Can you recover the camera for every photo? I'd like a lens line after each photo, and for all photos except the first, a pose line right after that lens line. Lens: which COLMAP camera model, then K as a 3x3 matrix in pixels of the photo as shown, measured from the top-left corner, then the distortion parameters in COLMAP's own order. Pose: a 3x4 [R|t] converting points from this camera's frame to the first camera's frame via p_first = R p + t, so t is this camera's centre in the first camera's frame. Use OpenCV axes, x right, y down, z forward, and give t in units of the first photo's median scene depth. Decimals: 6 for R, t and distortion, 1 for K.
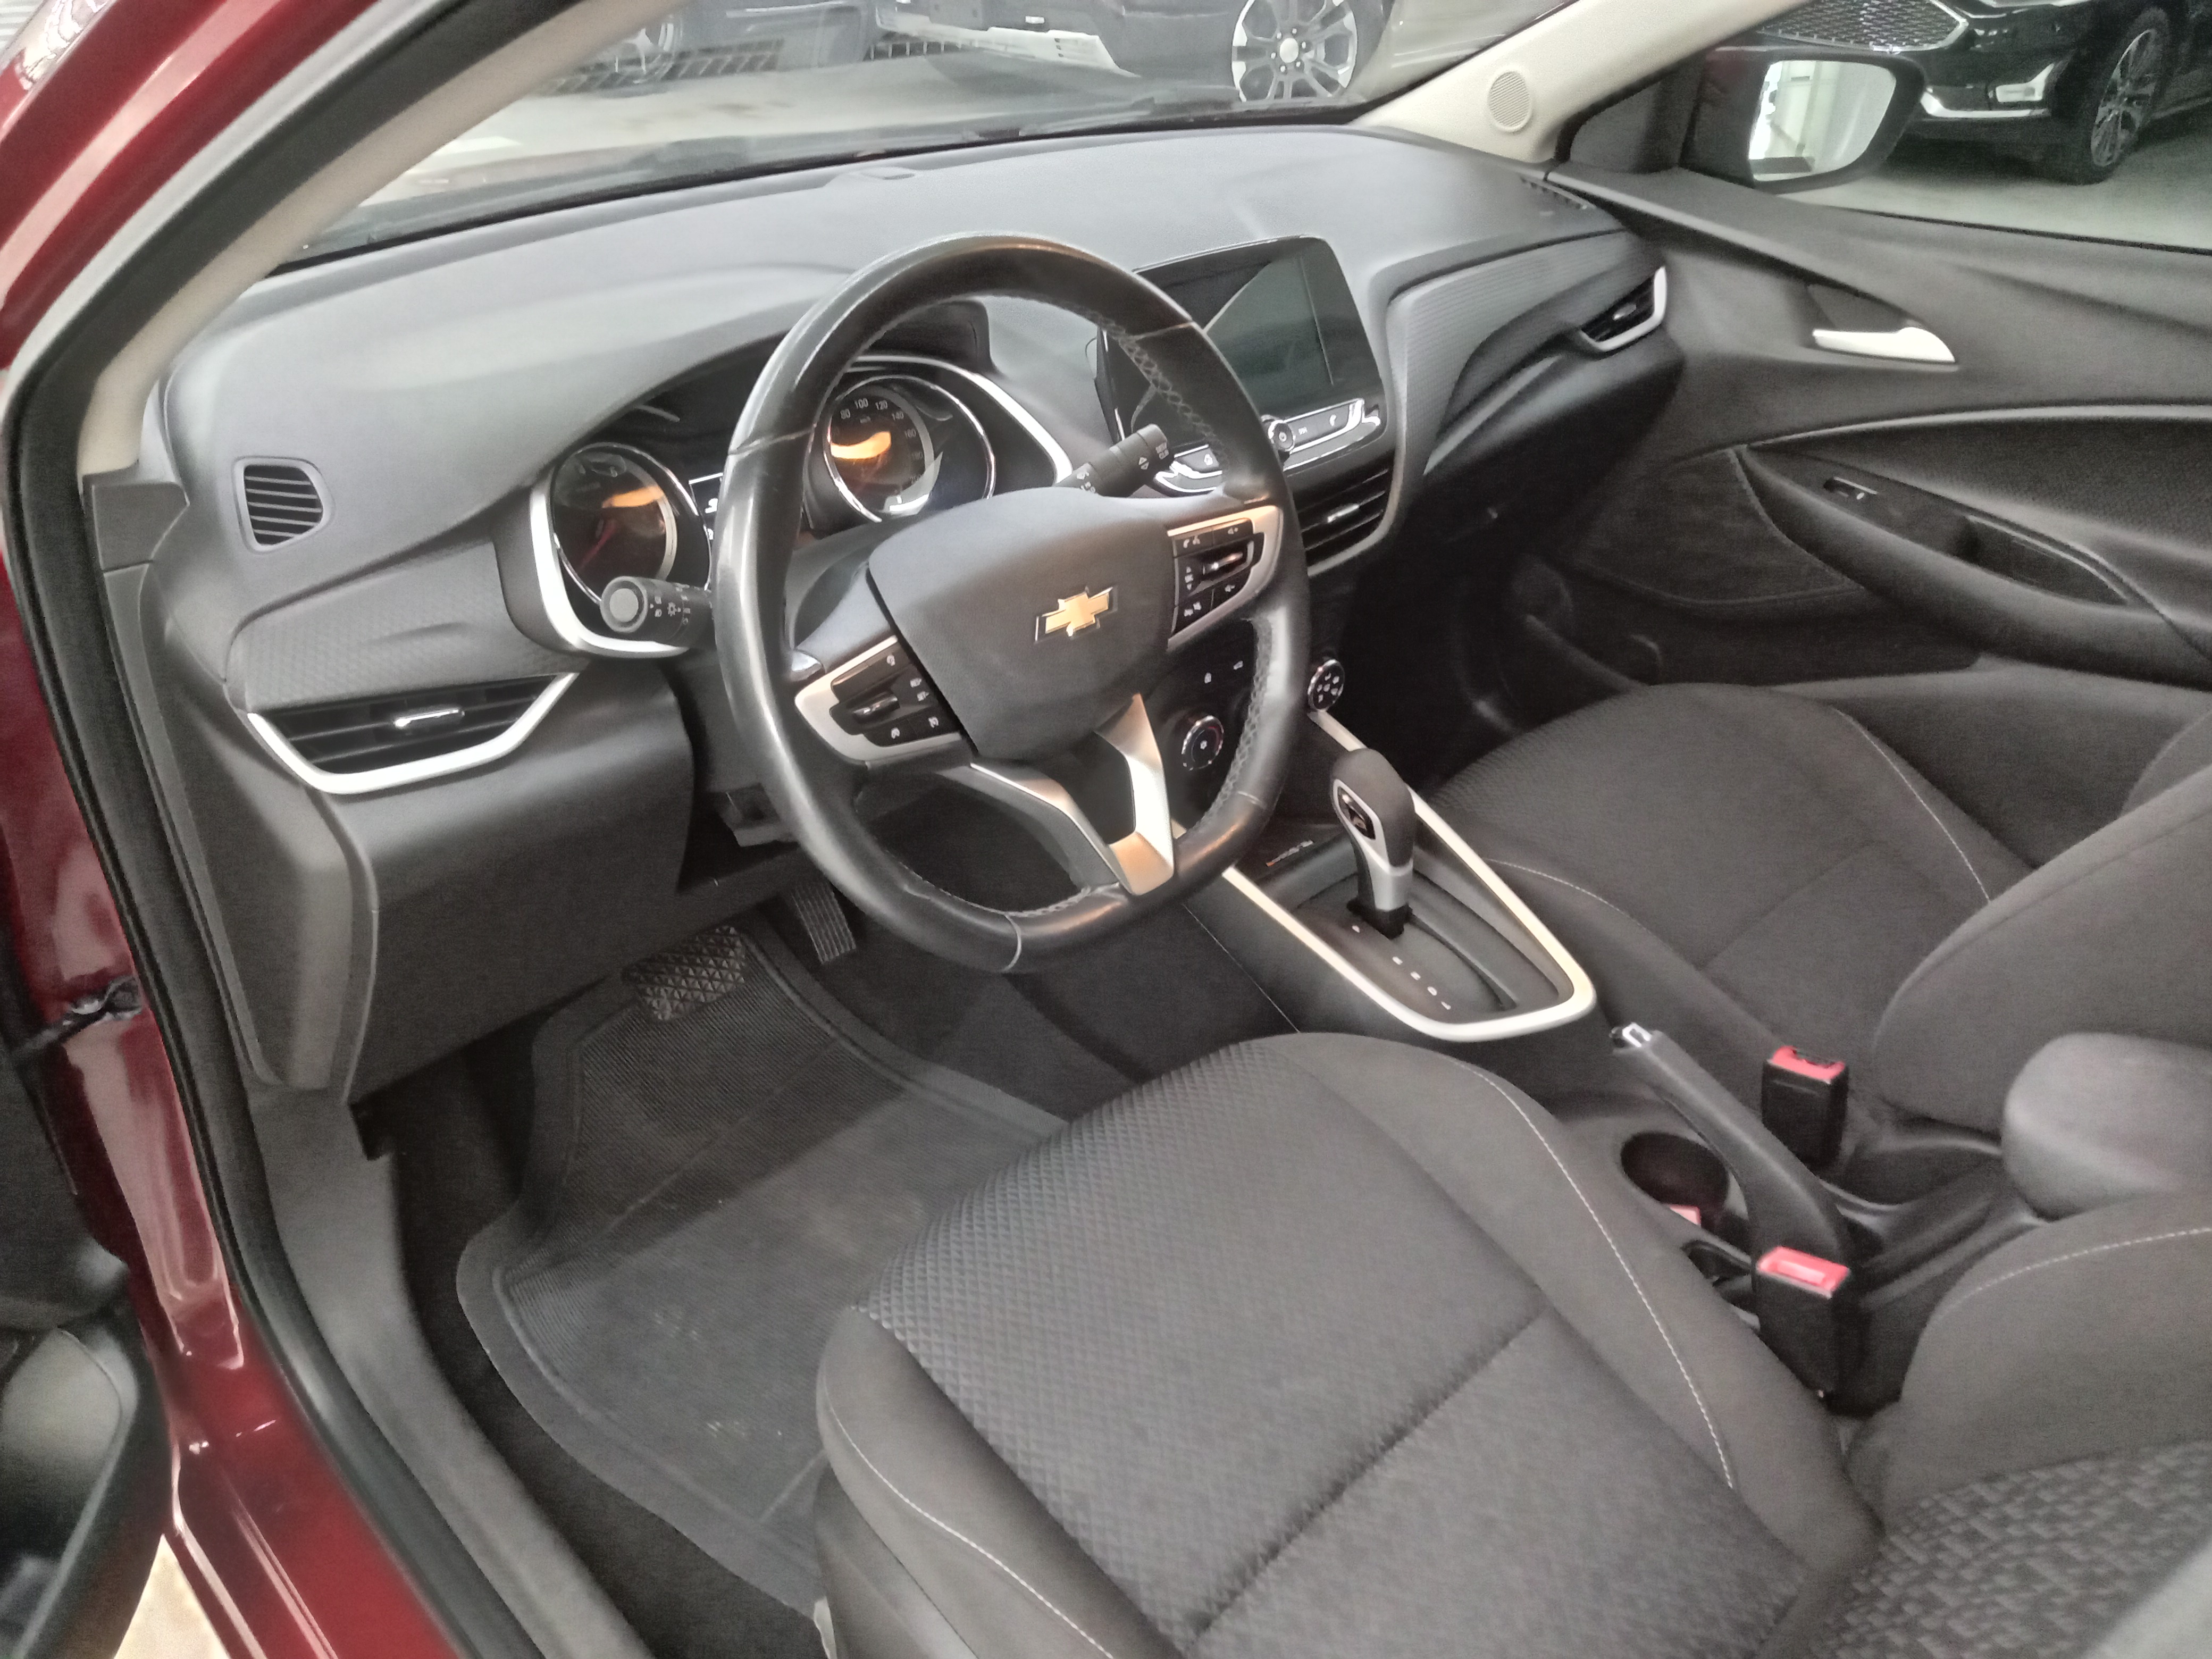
lens RADIAL K [[1638.4, 0, 1062.3], [0, 1638.4, 823.5], [0, 0, 1]] dist [0.007999, 0.002106]
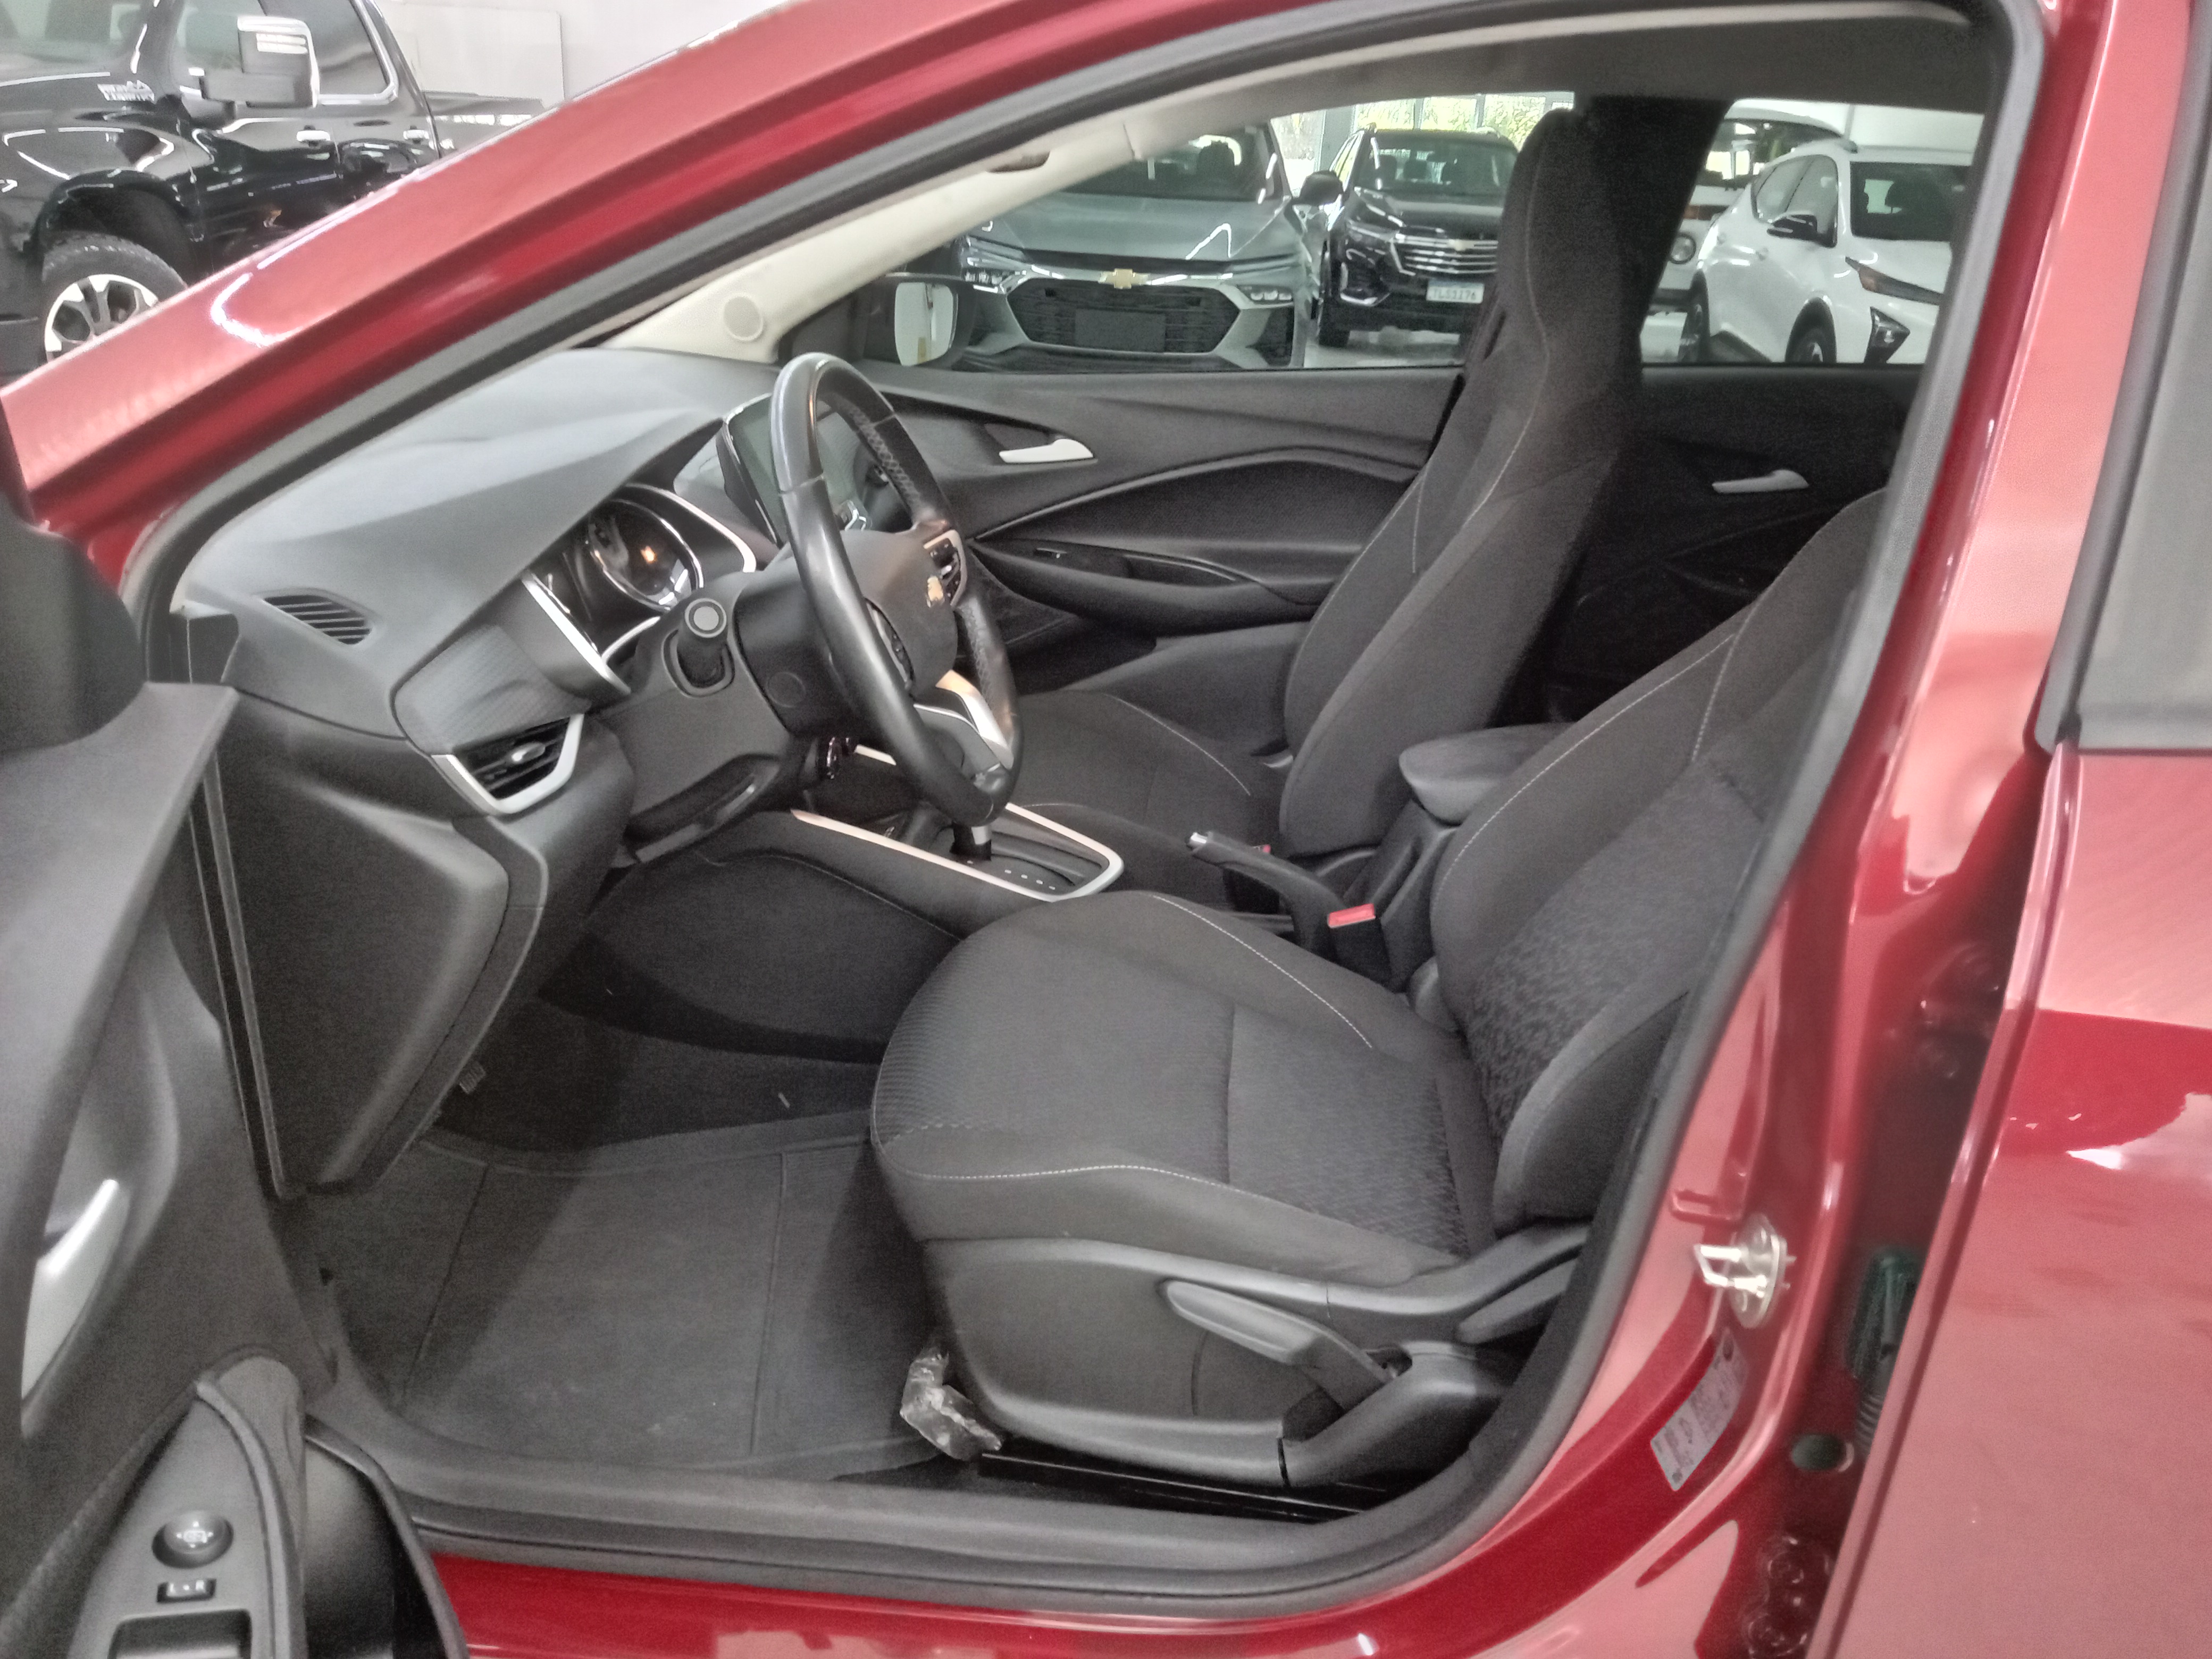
lens RADIAL K [[1638.4, 0, 1062.3], [0, 1638.4, 823.5], [0, 0, 1]] dist [0.007999, 0.002106]
pose [[0.764122, -0.238678, 0.599292, -0.500179], [0.331710, 0.942174, -0.047707, 0.109170], [-0.553251, 0.235245, 0.799108, -0.129718]]
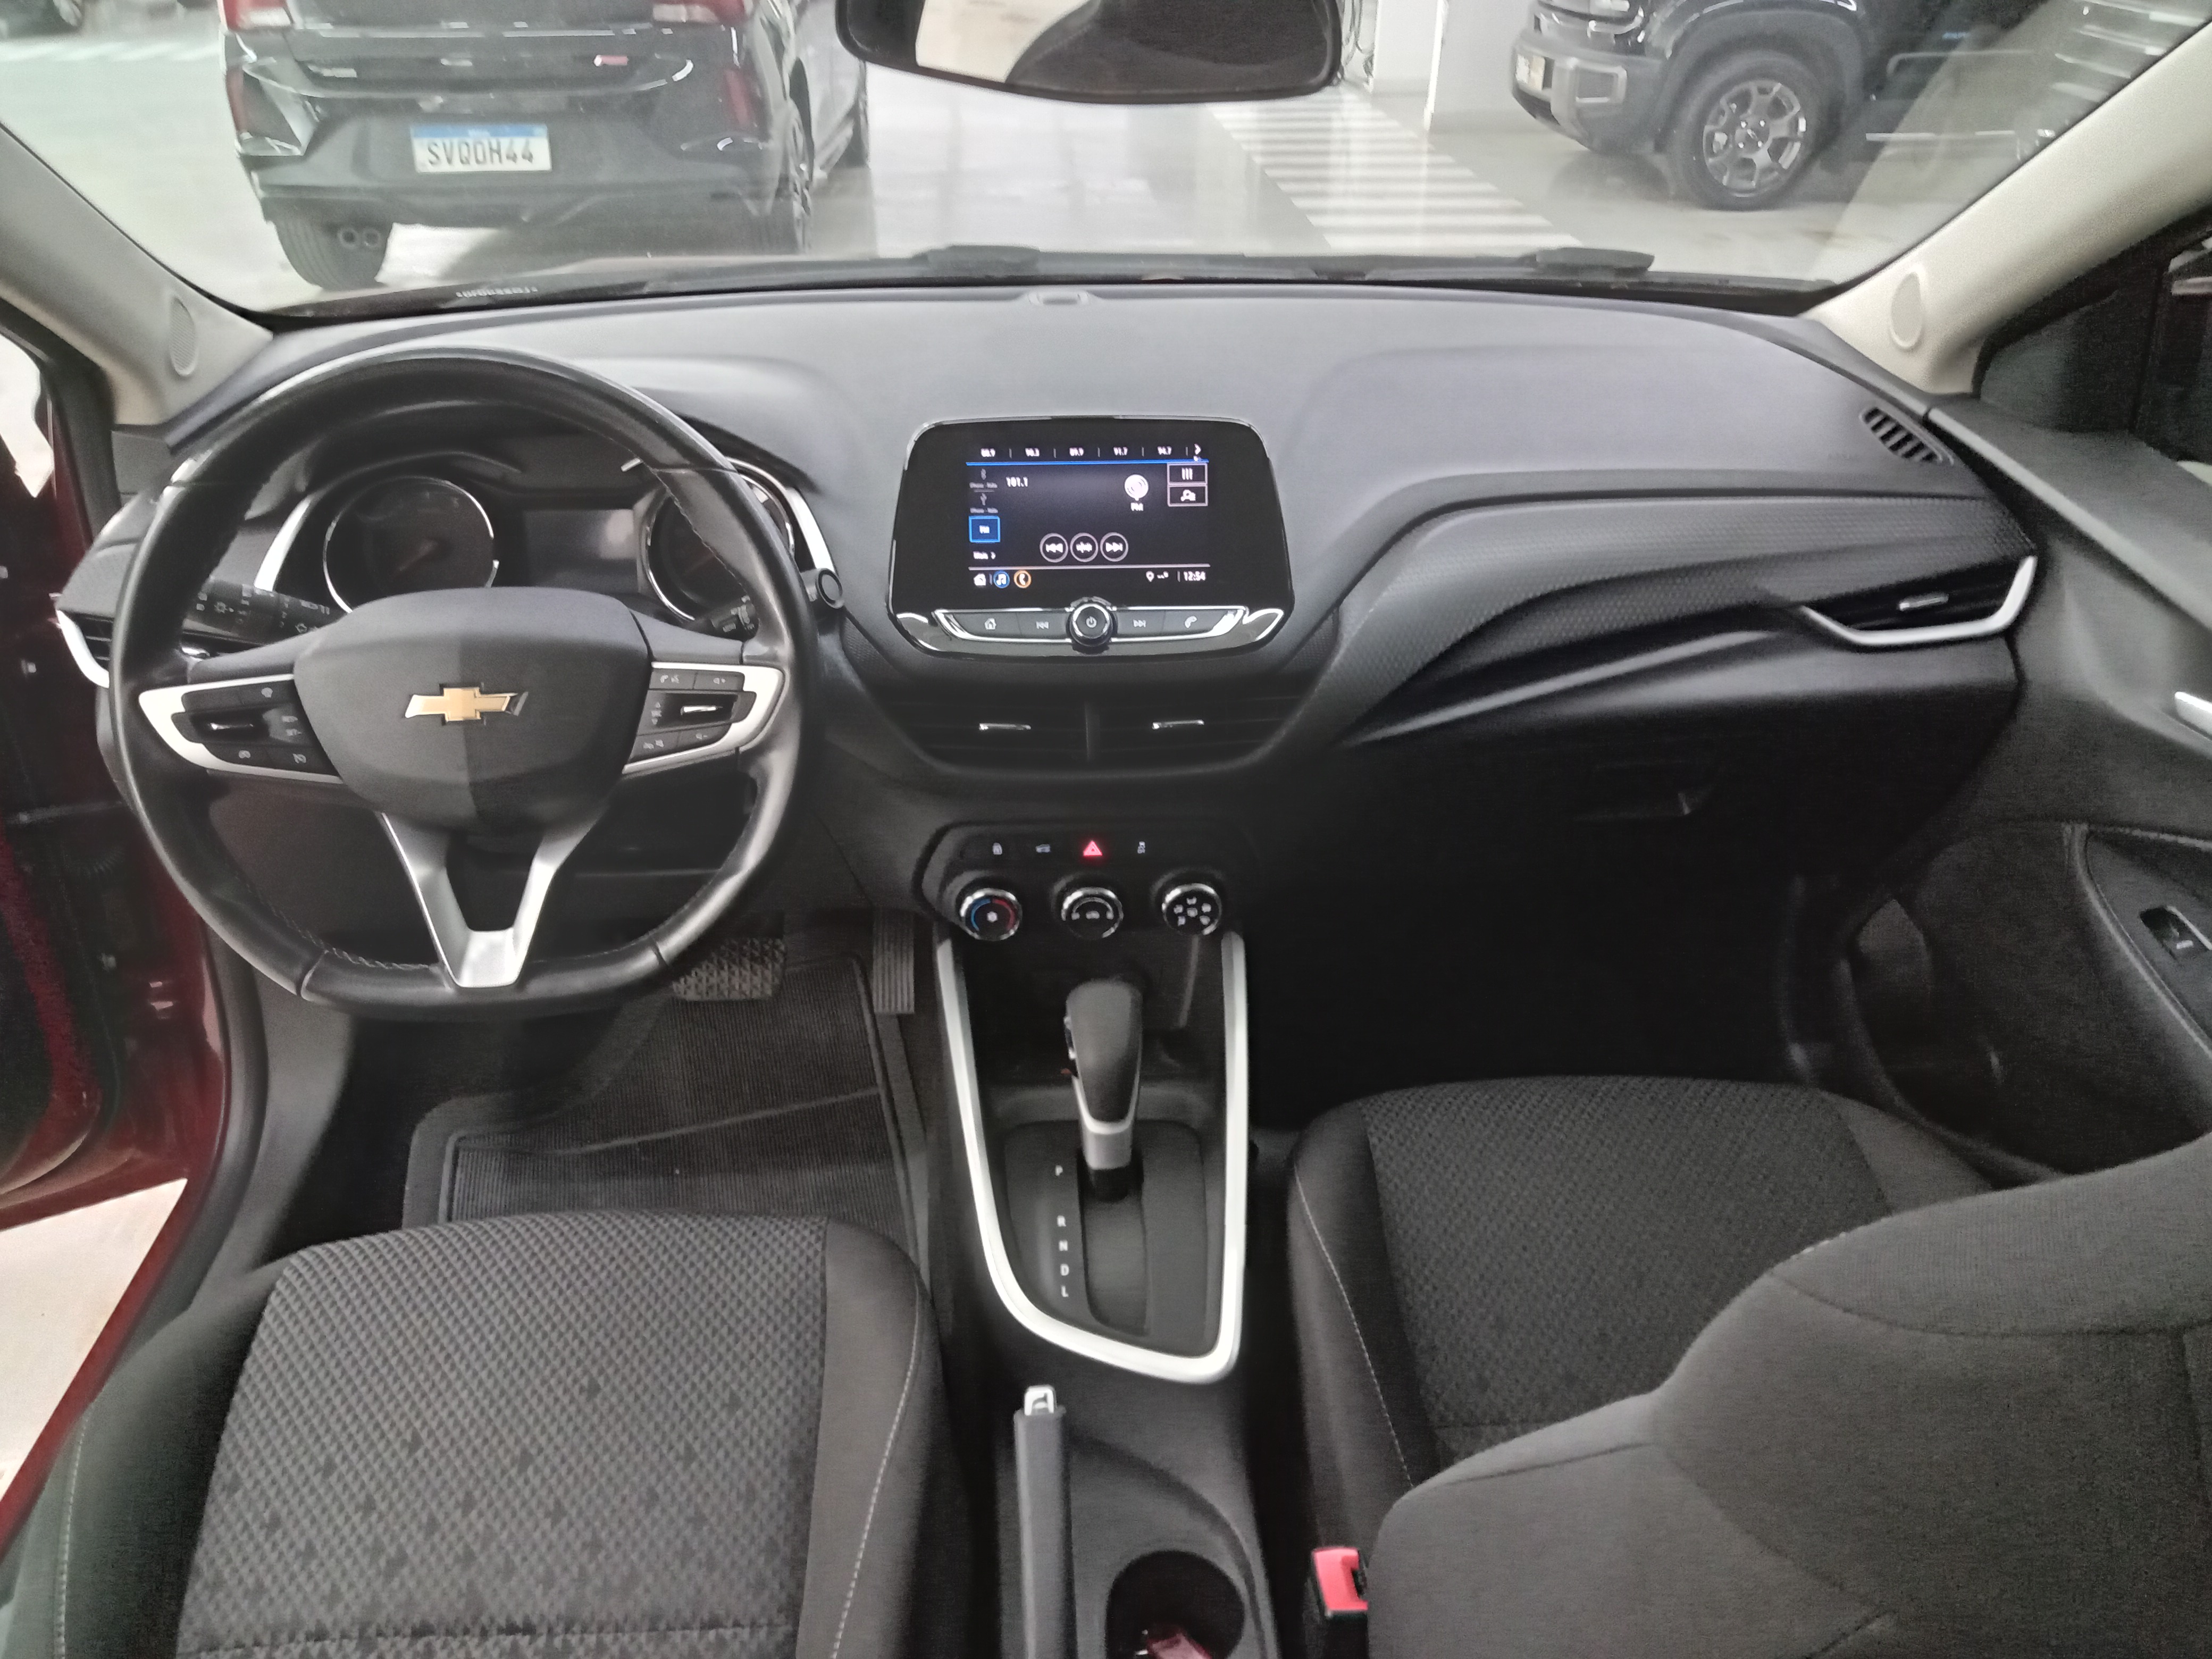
lens RADIAL K [[1638.4, 0, 1062.3], [0, 1638.4, 823.5], [0, 0, 1]] dist [0.007999, 0.002106]
pose [[0.766747, 0.312492, -0.560756, 0.552922], [-0.334283, 0.940102, 0.066808, -0.154614], [0.548045, 0.136226, 0.825281, 0.211408]]
